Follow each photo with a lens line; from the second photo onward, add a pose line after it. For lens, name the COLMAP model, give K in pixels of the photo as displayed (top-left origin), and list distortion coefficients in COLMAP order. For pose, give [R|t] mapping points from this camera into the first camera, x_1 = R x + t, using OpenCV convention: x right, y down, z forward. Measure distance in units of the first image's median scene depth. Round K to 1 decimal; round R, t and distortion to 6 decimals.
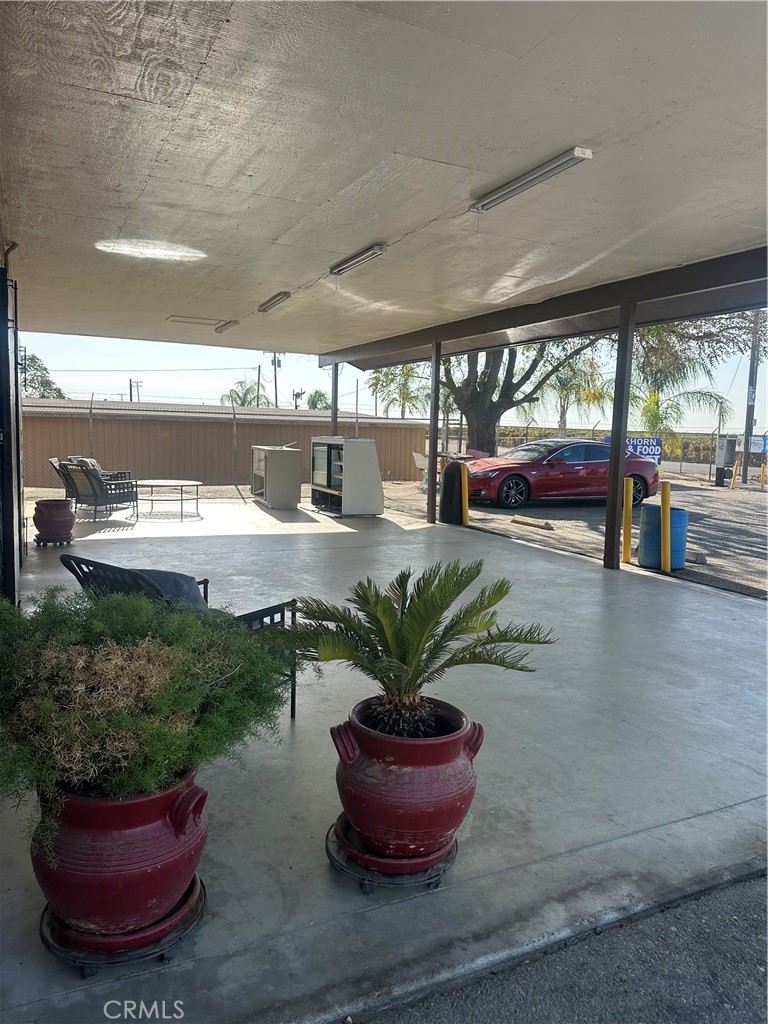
lens RADIAL K [[716.1, 0, 384.6], [0, 716.1, 502.1], [0, 0, 1]] dist [0.093423, -0.014041]
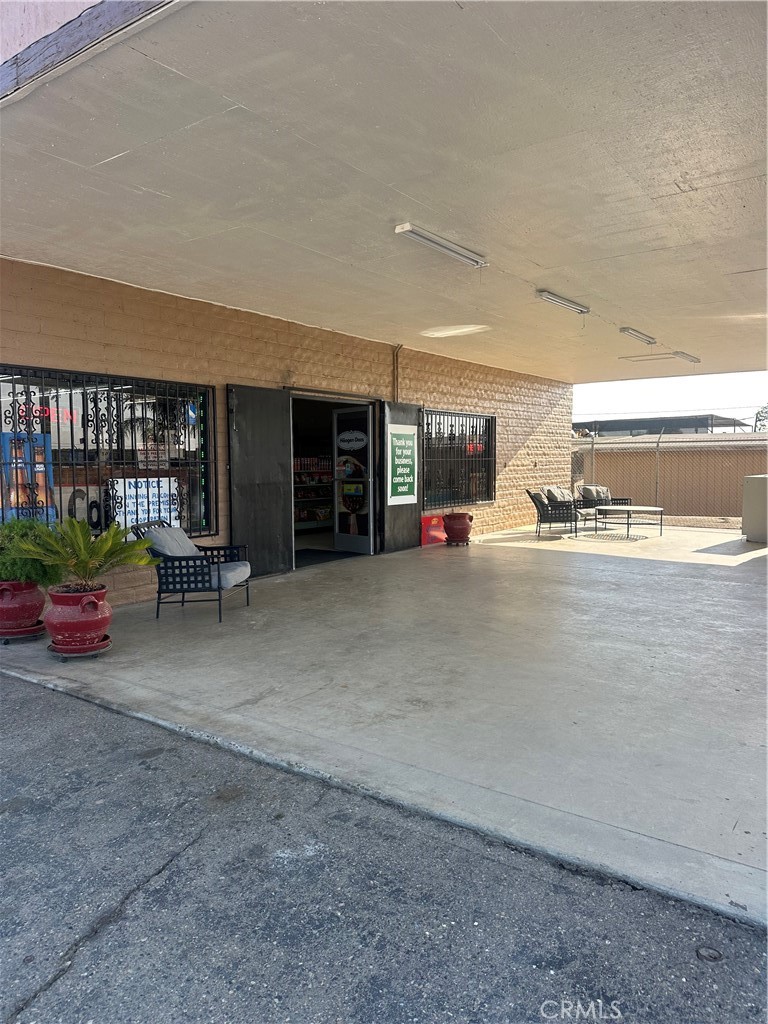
lens RADIAL K [[716.1, 0, 384.7], [0, 716.1, 520.9], [0, 0, 1]] dist [0.093423, -0.014041]
pose [[0.460913, 0.050966, -0.885981, 1.755650], [-0.073981, 0.997081, 0.018869, -0.004737], [0.884356, 0.056849, 0.463338, 0.593342]]
